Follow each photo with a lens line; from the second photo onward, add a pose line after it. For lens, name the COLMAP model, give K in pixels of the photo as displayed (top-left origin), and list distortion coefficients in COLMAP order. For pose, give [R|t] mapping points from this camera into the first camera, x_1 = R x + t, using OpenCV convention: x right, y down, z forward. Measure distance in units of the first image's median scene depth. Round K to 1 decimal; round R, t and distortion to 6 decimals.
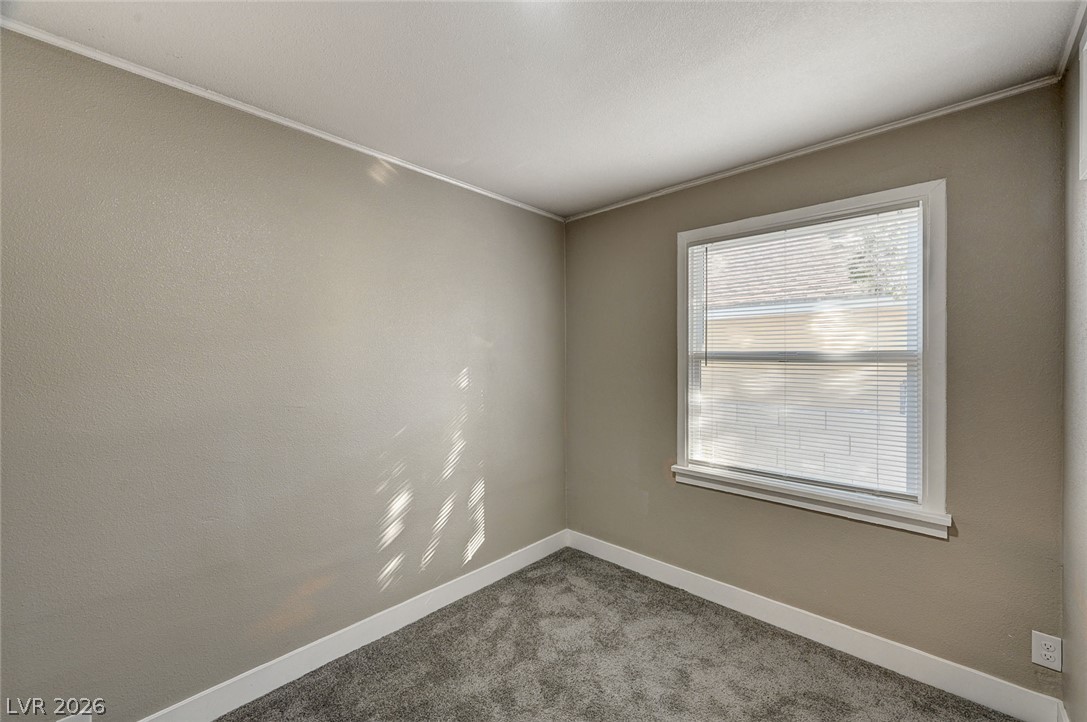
lens RADIAL K [[425.2, 0, 543.5], [0, 425.2, 361.0], [0, 0, 1]] dist [-0.000085, 0.000115]
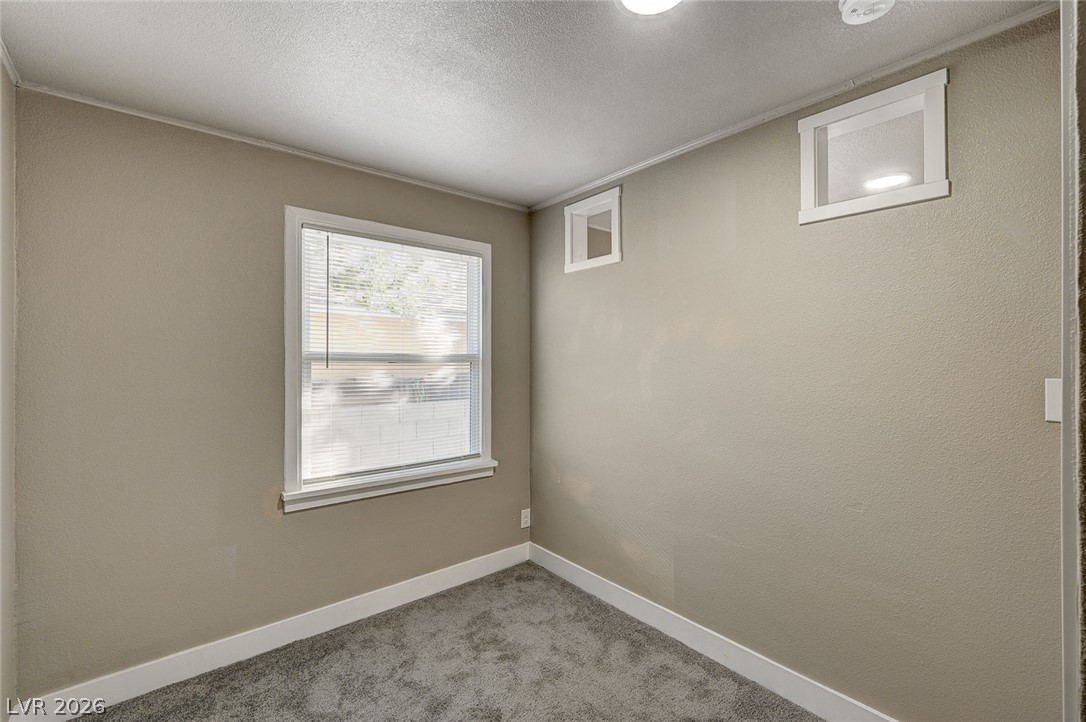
lens RADIAL K [[458.4, 0, 545.5], [0, 458.4, 358.8], [0, 0, 1]] dist [0.001328, 0.000550]
pose [[0.148279, 0.002002, 0.988944, -0.507280], [0.008170, 0.999961, -0.003249, -0.001255], [-0.988912, 0.008562, 0.148257, 0.408433]]
